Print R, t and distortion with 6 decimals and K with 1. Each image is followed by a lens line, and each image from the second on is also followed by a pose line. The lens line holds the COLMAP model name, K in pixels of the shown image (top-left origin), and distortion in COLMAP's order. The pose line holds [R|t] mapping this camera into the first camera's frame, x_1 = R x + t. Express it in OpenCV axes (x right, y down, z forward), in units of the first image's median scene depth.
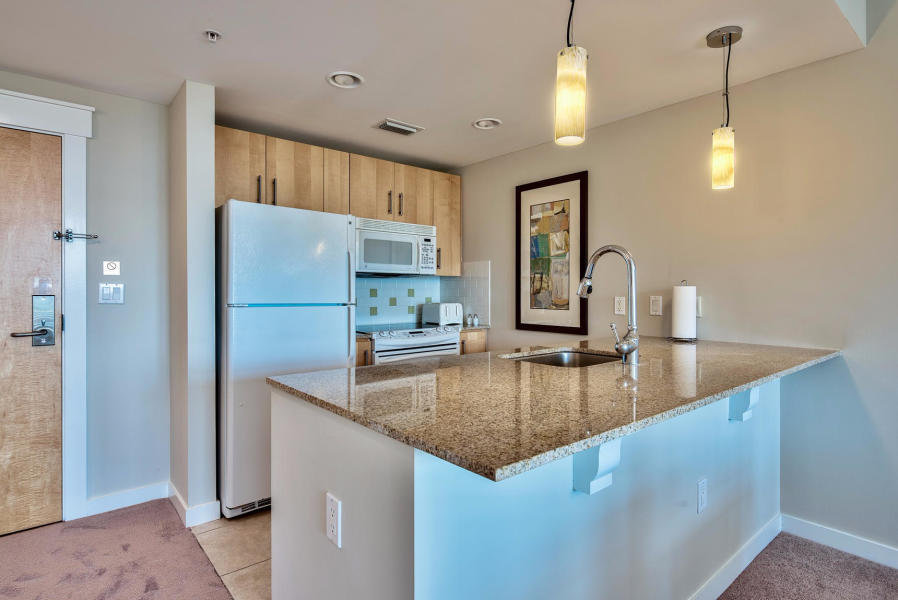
lens RADIAL K [[484.5, 0, 451.5], [0, 484.5, 289.1], [0, 0, 1]] dist [0.001542, 0.000836]
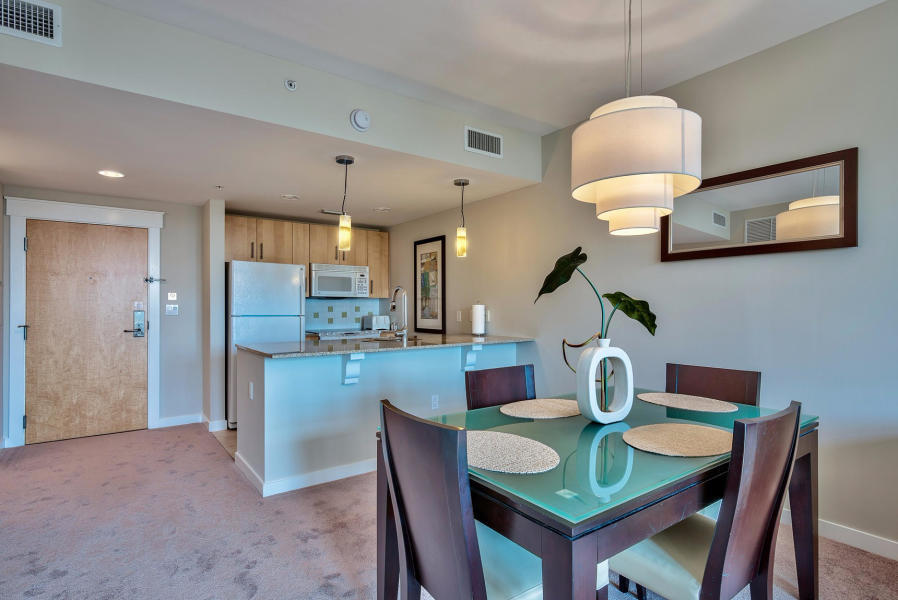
lens RADIAL K [[474.1, 0, 449.0], [0, 474.1, 300.0], [0, 0, 1]] dist [0.001512, 0.000572]
pose [[0.997251, -0.004874, -0.073942, 0.409947], [0.004008, 0.999922, -0.011854, -0.002568], [0.073994, 0.011526, 0.997192, -0.612407]]
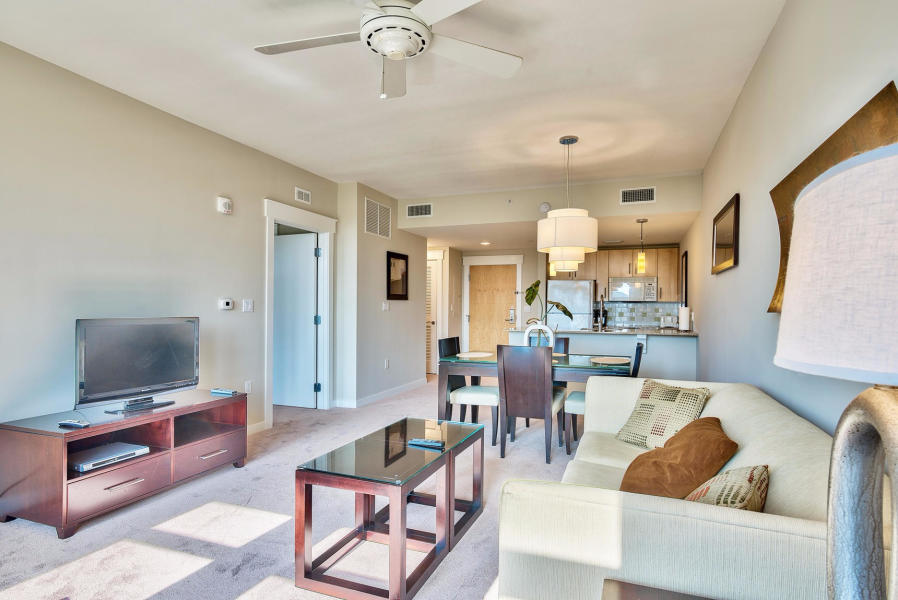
lens RADIAL K [[483.4, 0, 446.8], [0, 483.4, 306.9], [0, 0, 1]] dist [0.005266, 0.000384]
pose [[0.472884, 0.001612, -0.881123, 1.601332], [-0.005220, 0.999986, -0.000971, -0.000078], [0.881109, 0.005058, 0.472886, -0.863406]]
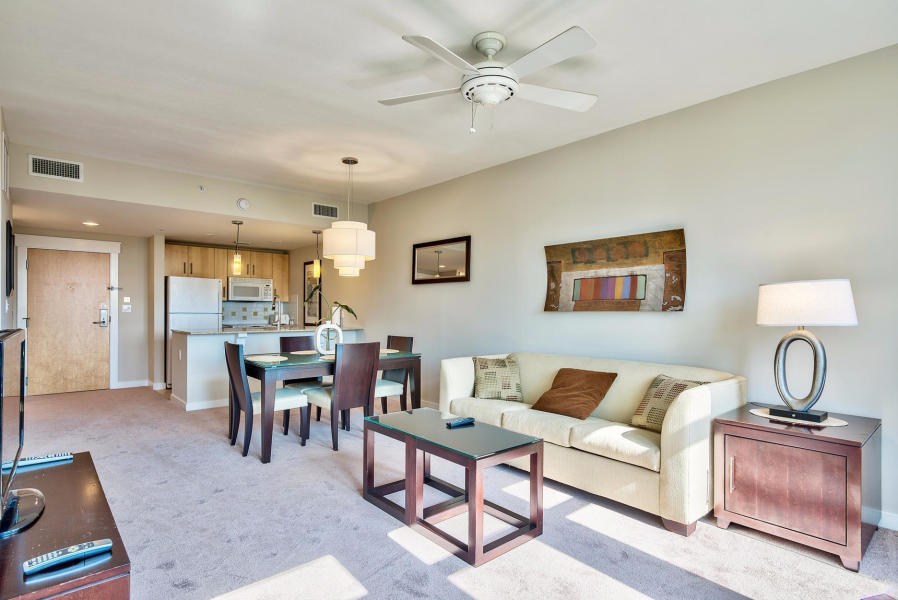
lens RADIAL K [[483.4, 0, 446.8], [0, 483.4, 306.9], [0, 0, 1]] dist [0.005266, 0.000384]
pose [[0.999935, 0.003576, 0.010823, 0.885272], [-0.003534, 0.999986, -0.003948, 0.001850], [-0.010837, 0.003909, 0.999934, -1.444367]]
